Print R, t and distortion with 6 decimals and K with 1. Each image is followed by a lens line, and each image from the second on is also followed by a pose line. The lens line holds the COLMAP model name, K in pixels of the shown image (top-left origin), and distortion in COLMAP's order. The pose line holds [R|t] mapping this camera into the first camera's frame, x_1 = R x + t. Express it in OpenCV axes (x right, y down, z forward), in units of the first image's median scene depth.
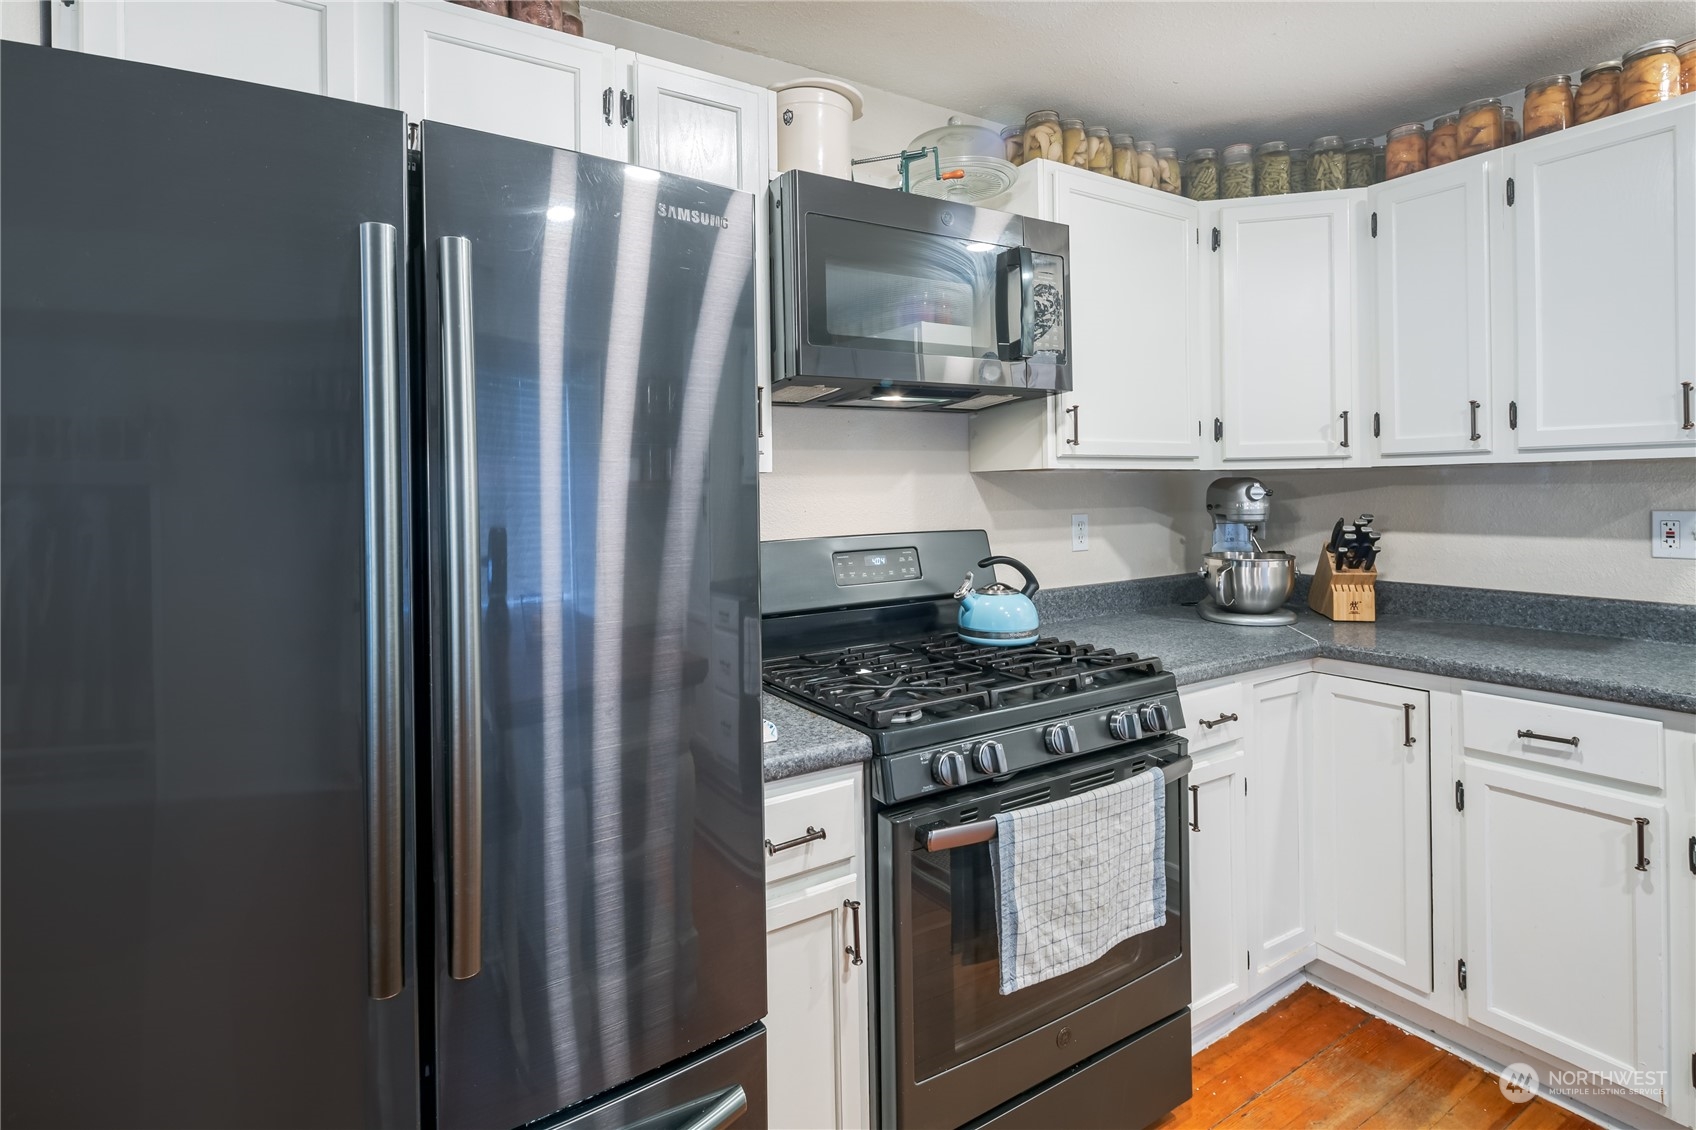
lens RADIAL K [[841.5, 0, 834.6], [0, 841.5, 491.1], [0, 0, 1]] dist [-0.000176, -0.002442]
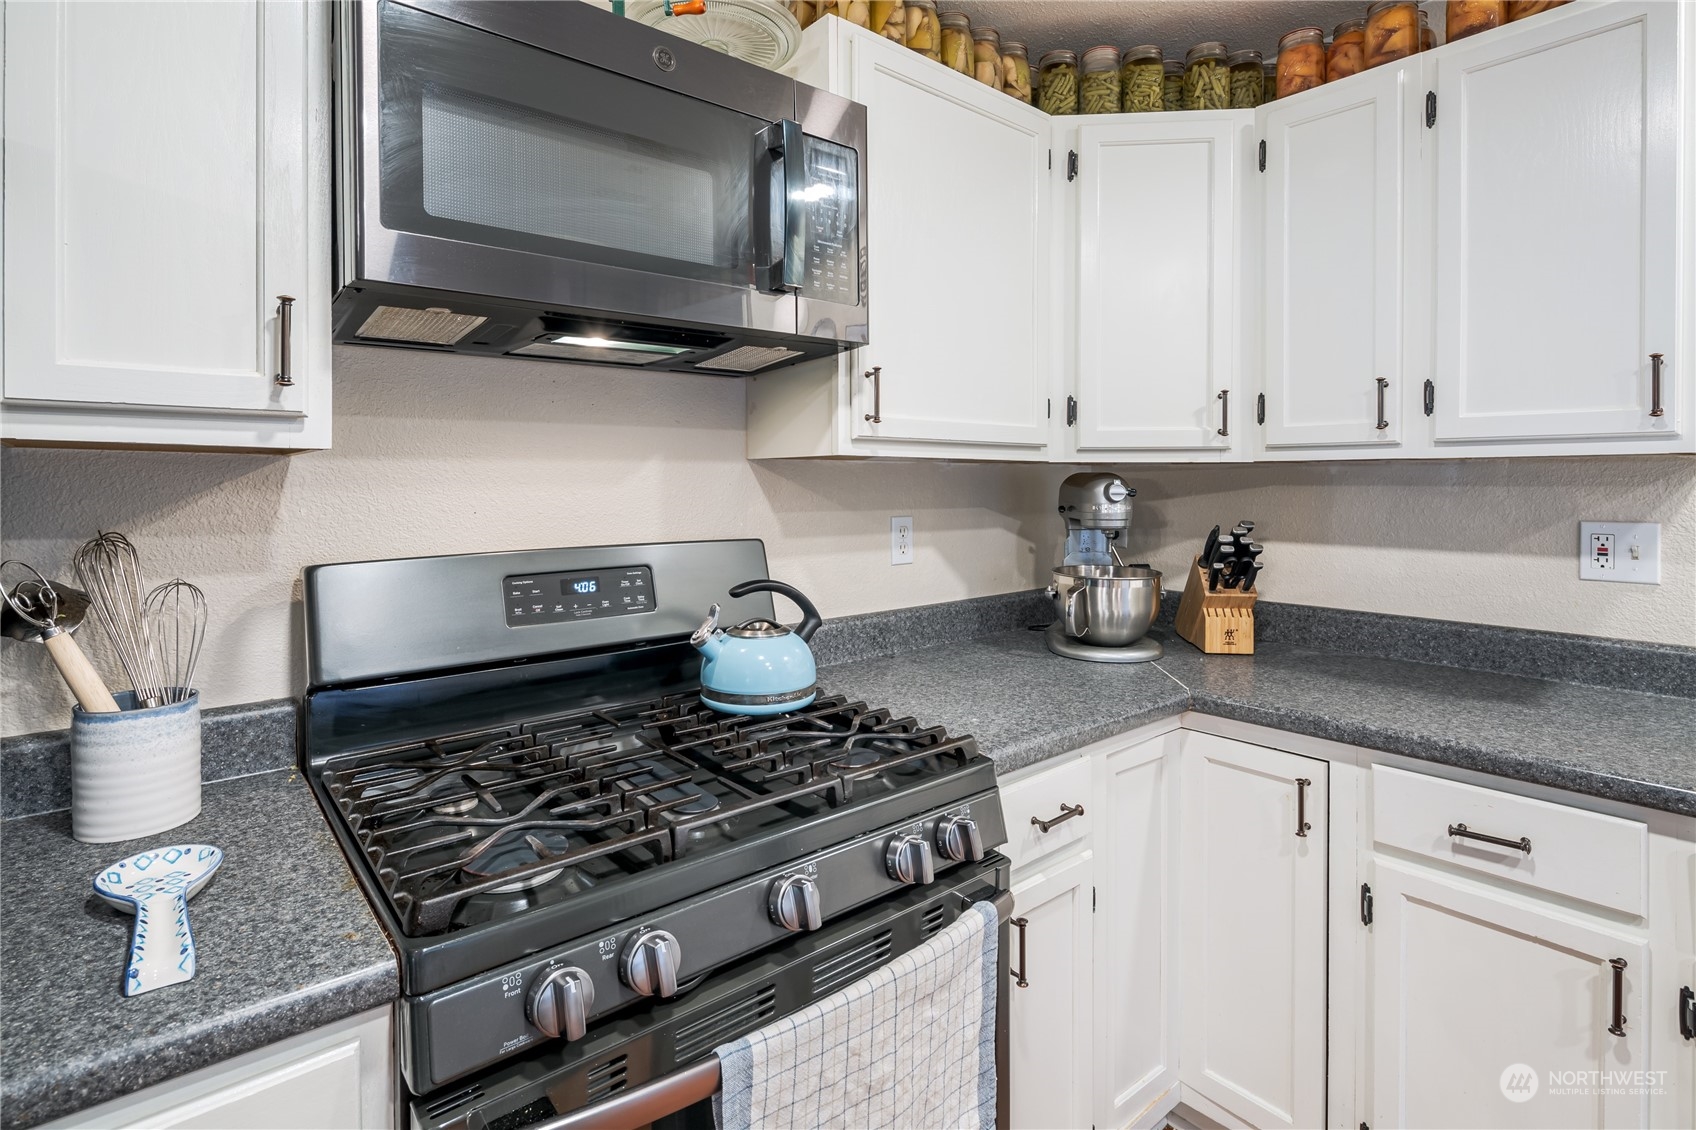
lens RADIAL K [[838.7, 0, 841.1], [0, 838.7, 488.6], [0, 0, 1]] dist [0.001455, -0.002815]
pose [[0.990117, 0.013049, 0.139634, 0.158307], [-0.013875, 0.999892, 0.004943, -0.002039], [-0.139554, -0.006831, 0.990191, 0.300522]]
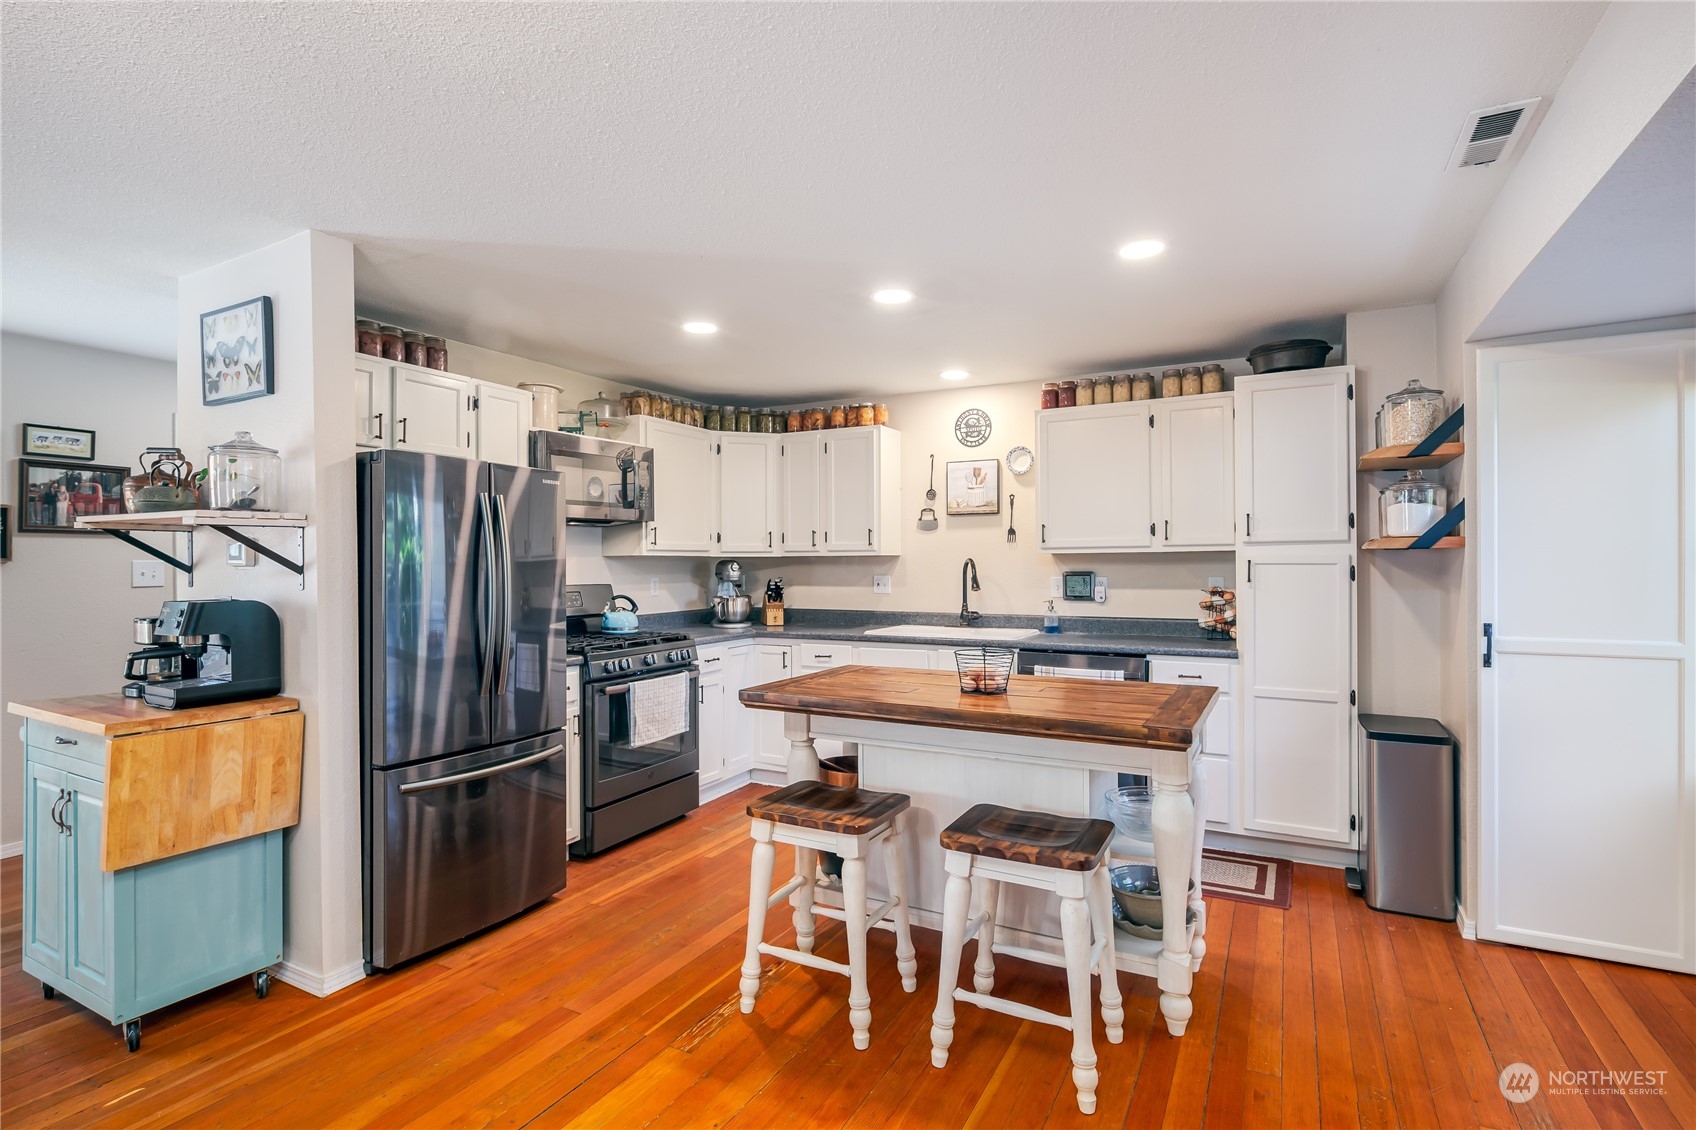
lens RADIAL K [[827.7, 0, 845.2], [0, 827.7, 560.1], [0, 0, 1]] dist [-0.000033, -0.001193]
pose [[0.864076, 0.012169, 0.503214, -0.380206], [-0.007993, 0.999913, -0.010454, 0.004081], [-0.503297, 0.005011, 0.864099, -1.144344]]
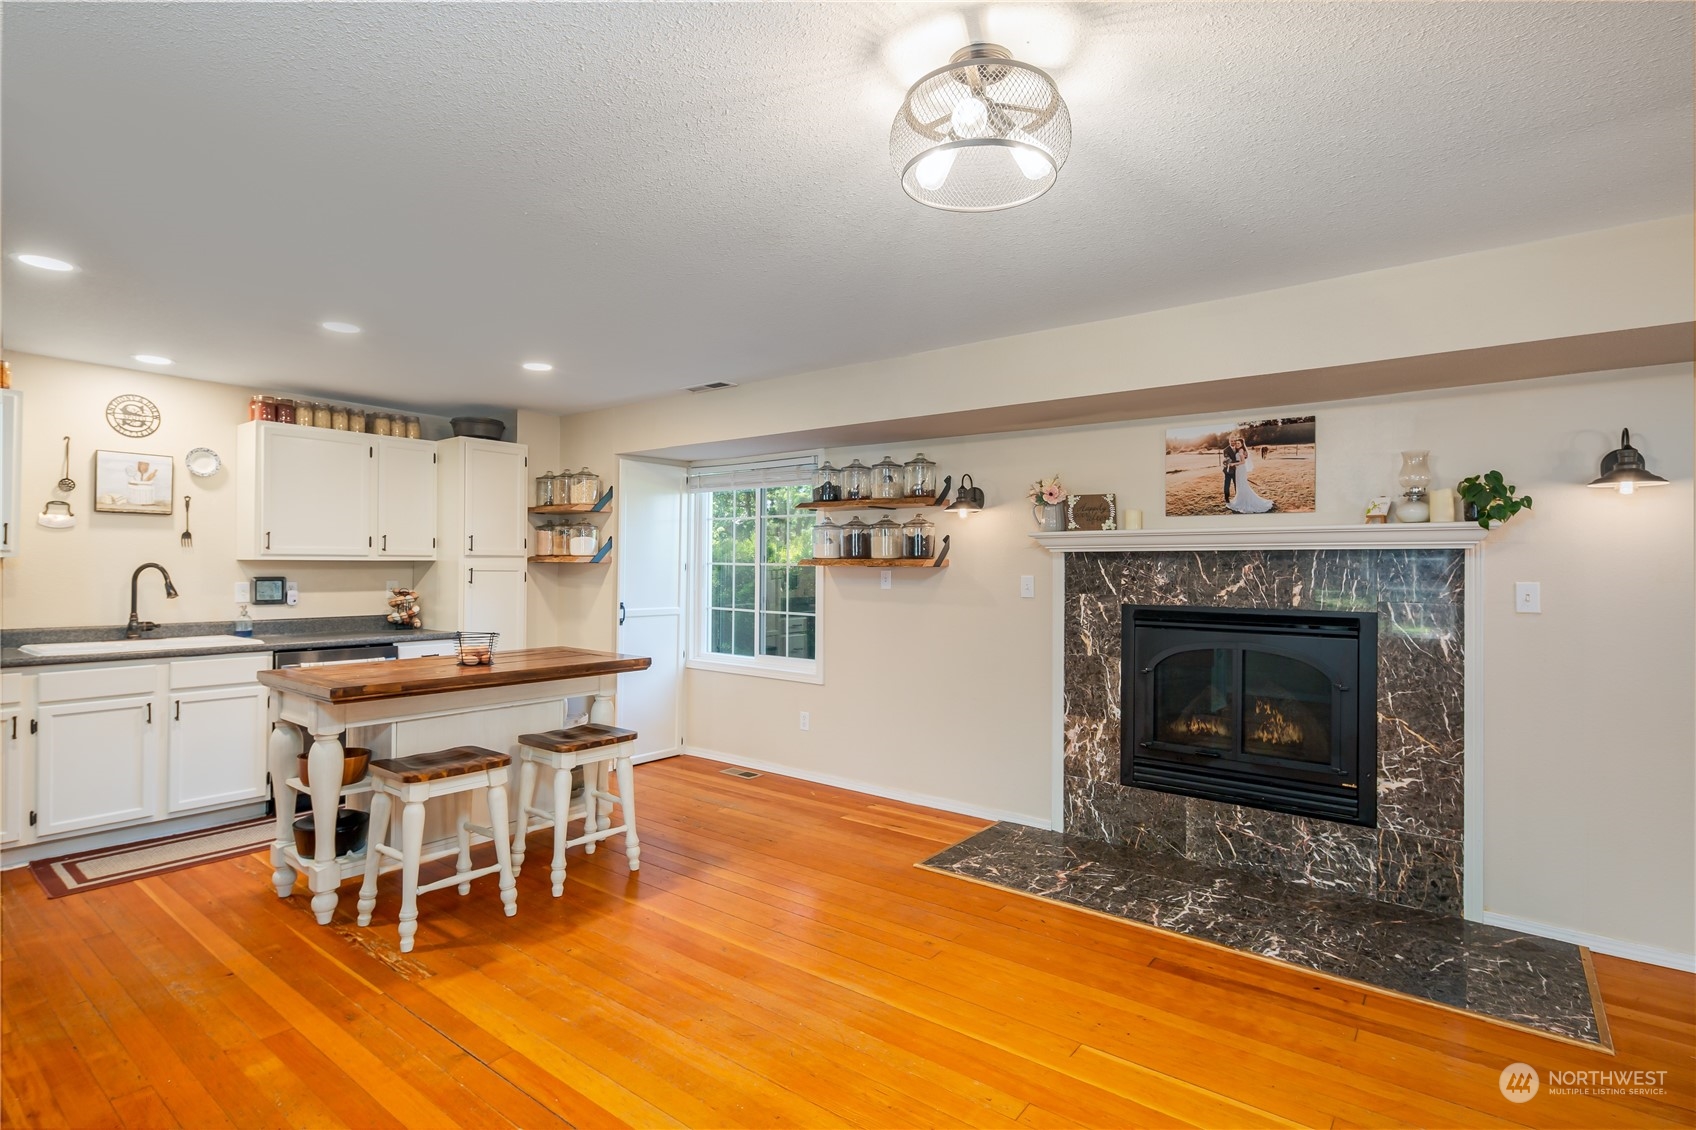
lens RADIAL K [[827.7, 0, 845.2], [0, 827.7, 560.1], [0, 0, 1]] dist [-0.000033, -0.001193]
pose [[-0.348634, 0.019401, 0.937058, -1.475816], [-0.002983, 0.999758, -0.021810, 0.005349], [-0.937254, -0.010399, -0.348492, -0.249560]]
